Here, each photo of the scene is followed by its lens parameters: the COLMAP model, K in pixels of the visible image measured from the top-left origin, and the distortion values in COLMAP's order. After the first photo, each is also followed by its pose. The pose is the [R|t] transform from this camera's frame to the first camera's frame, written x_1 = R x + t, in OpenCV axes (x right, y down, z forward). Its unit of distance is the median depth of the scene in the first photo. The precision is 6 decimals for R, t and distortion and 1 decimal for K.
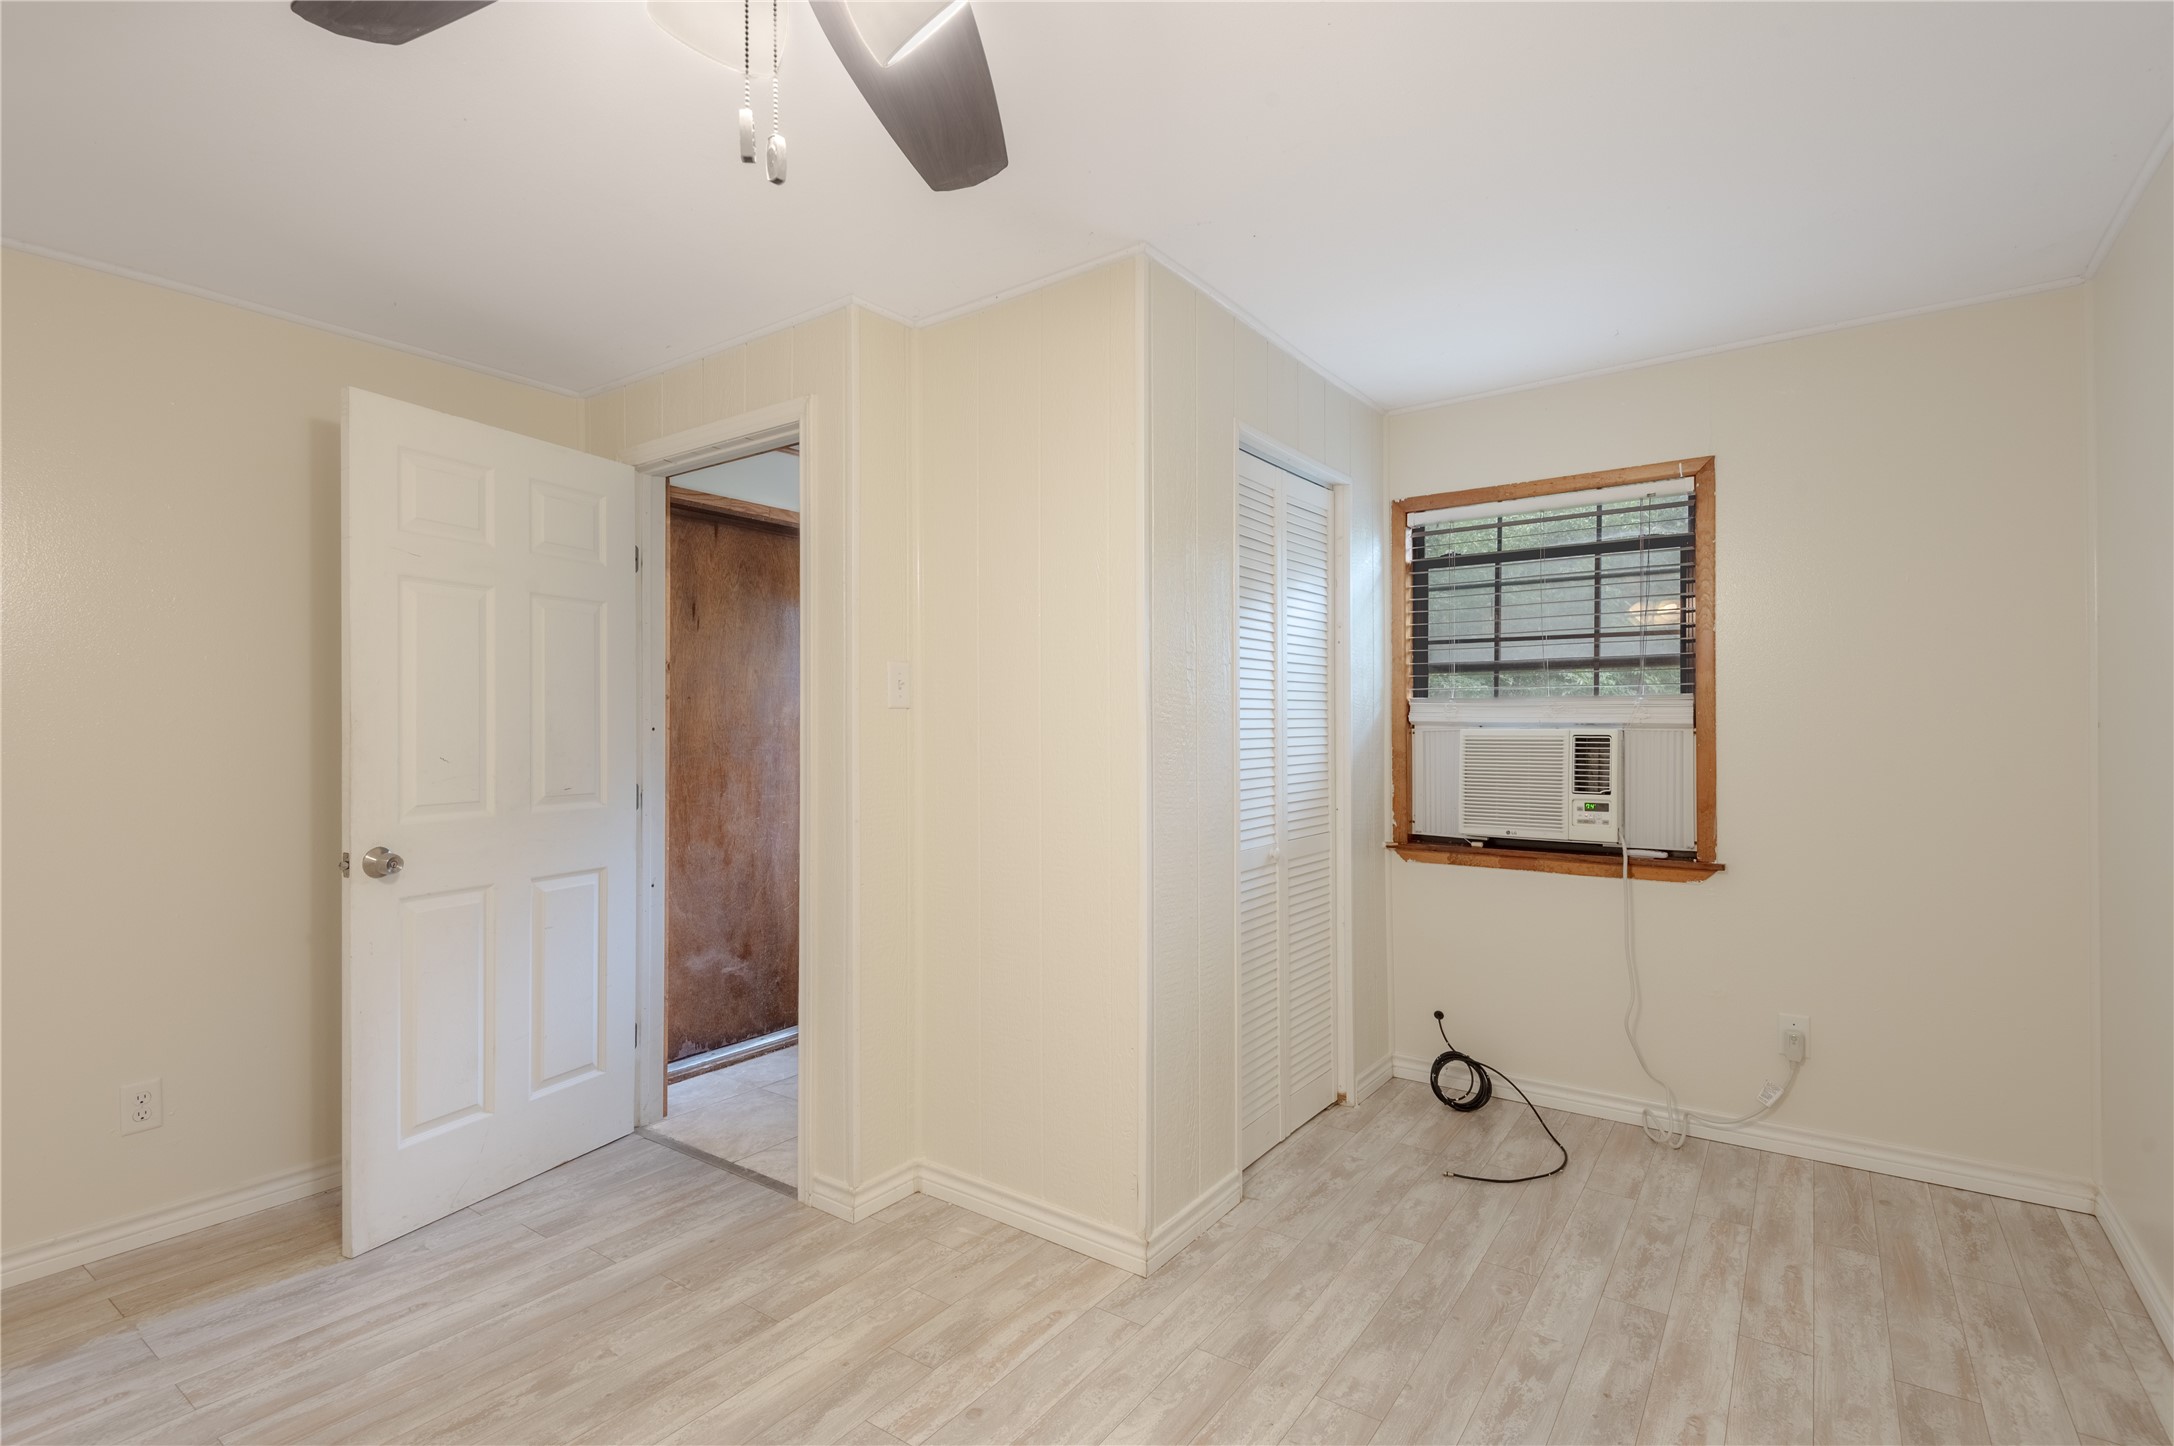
lens RADIAL K [[1025.2, 0, 1087.0], [0, 1025.2, 723.0], [0, 0, 1]] dist [0.001409, -0.000659]
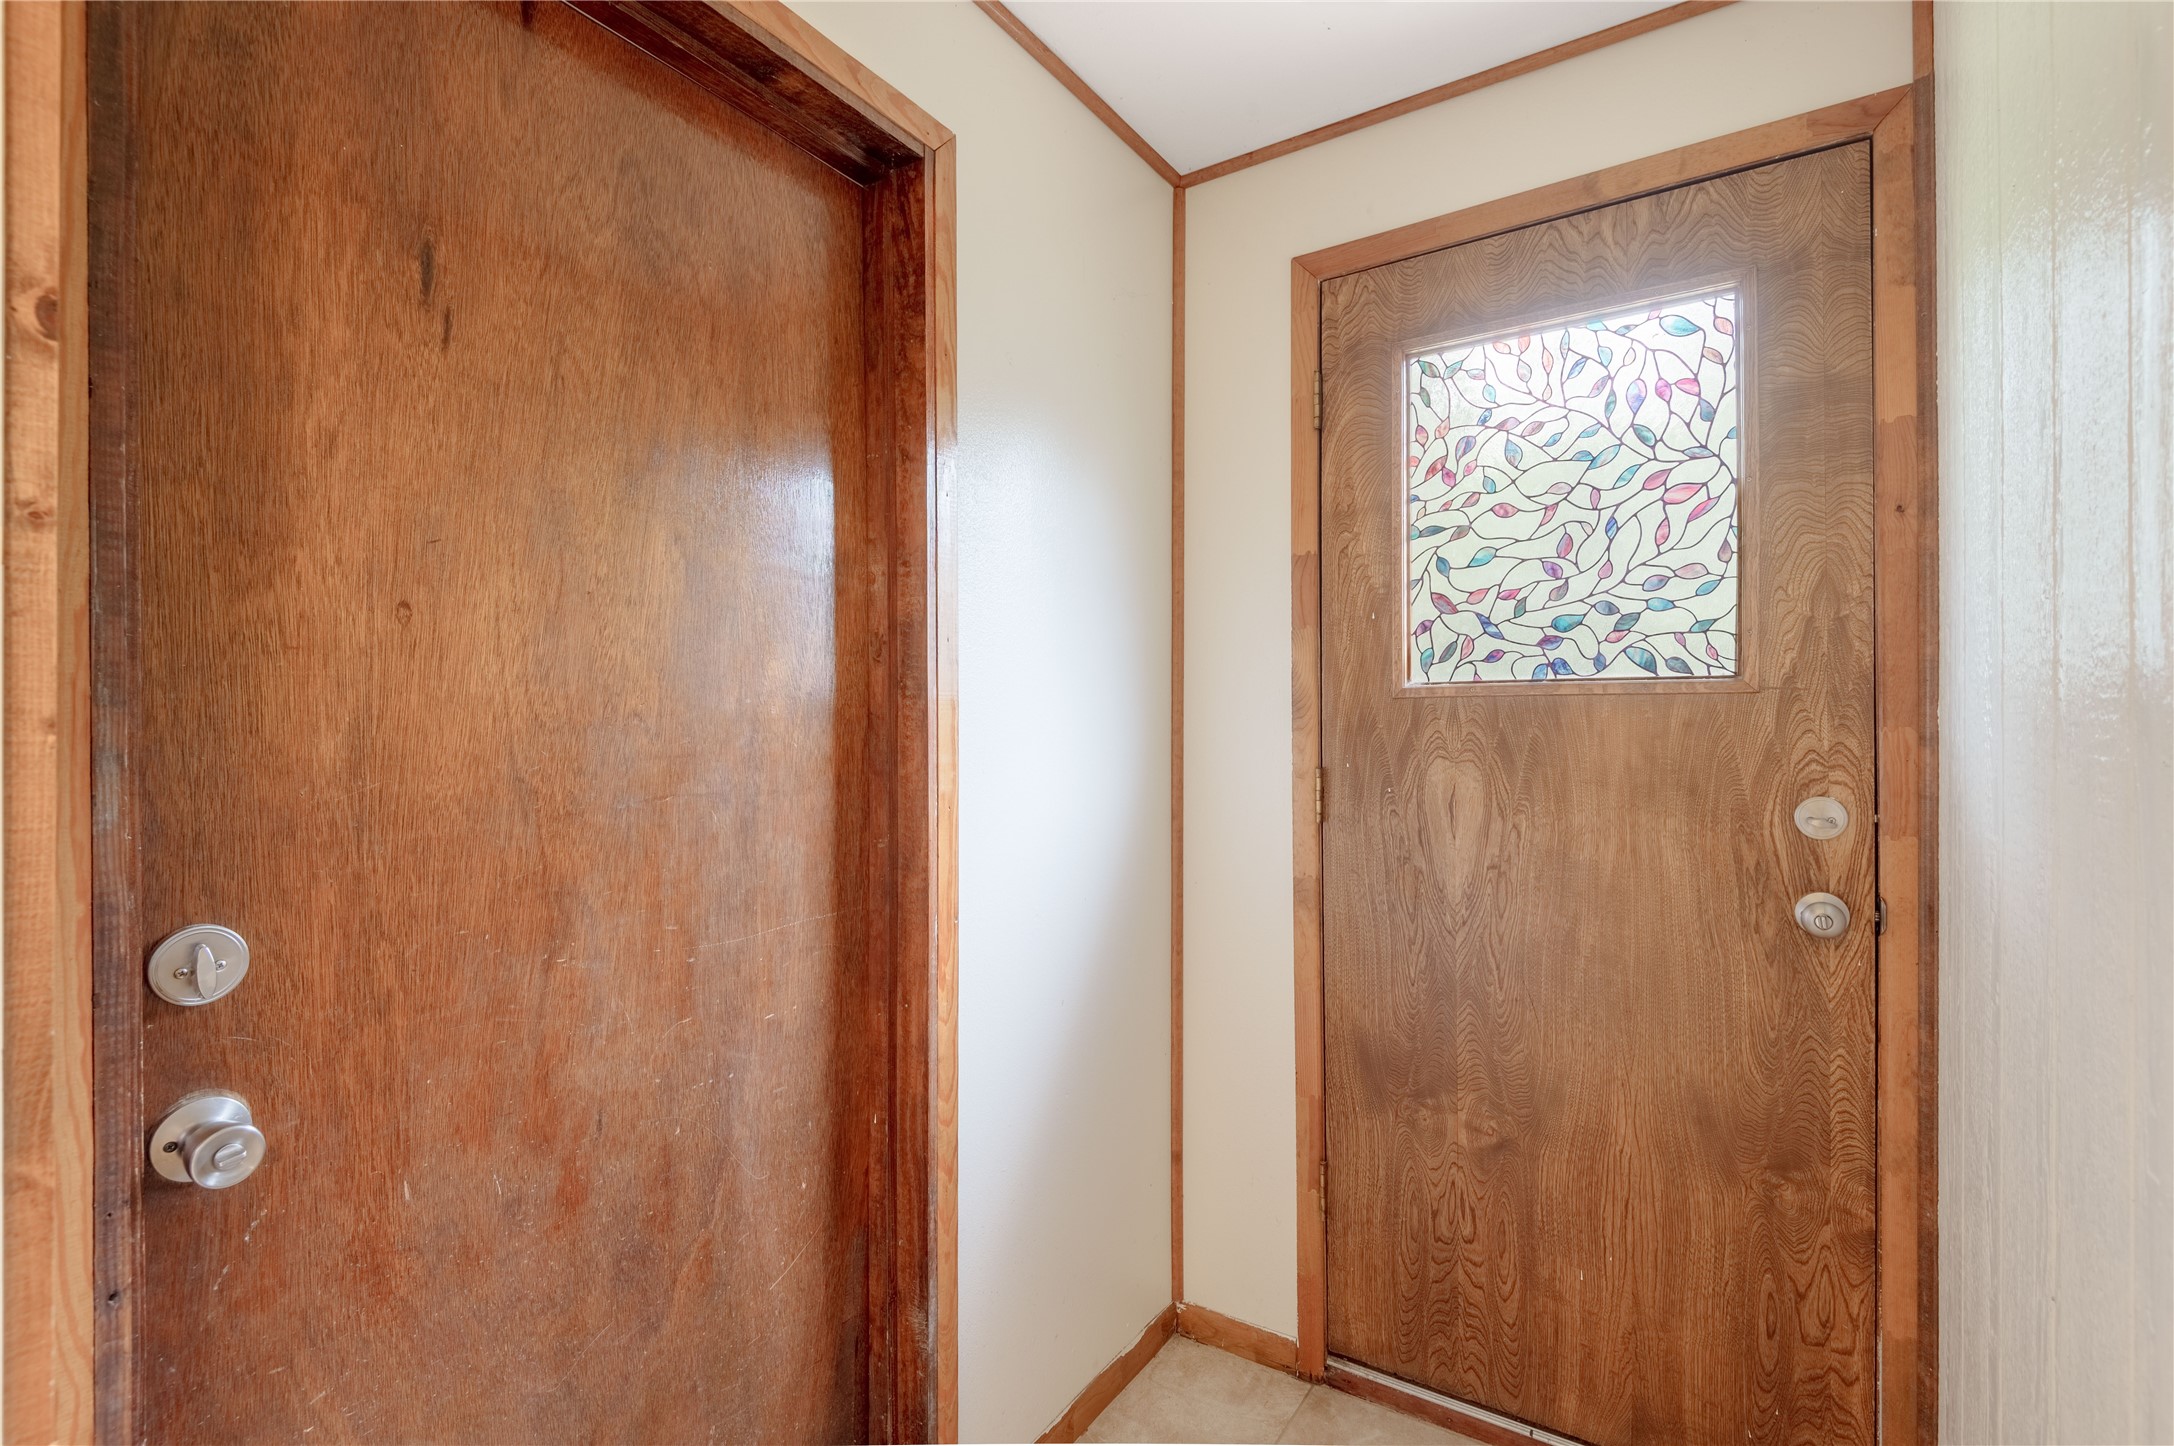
lens RADIAL K [[1025.2, 0, 1087.0], [0, 1025.2, 723.0], [0, 0, 1]] dist [0.001409, -0.000659]
pose [[0.999081, -0.000198, 0.042855, -0.295321], [0.000179, 1.000000, 0.000430, 0.006166], [-0.042856, -0.000422, 0.999081, 0.950088]]
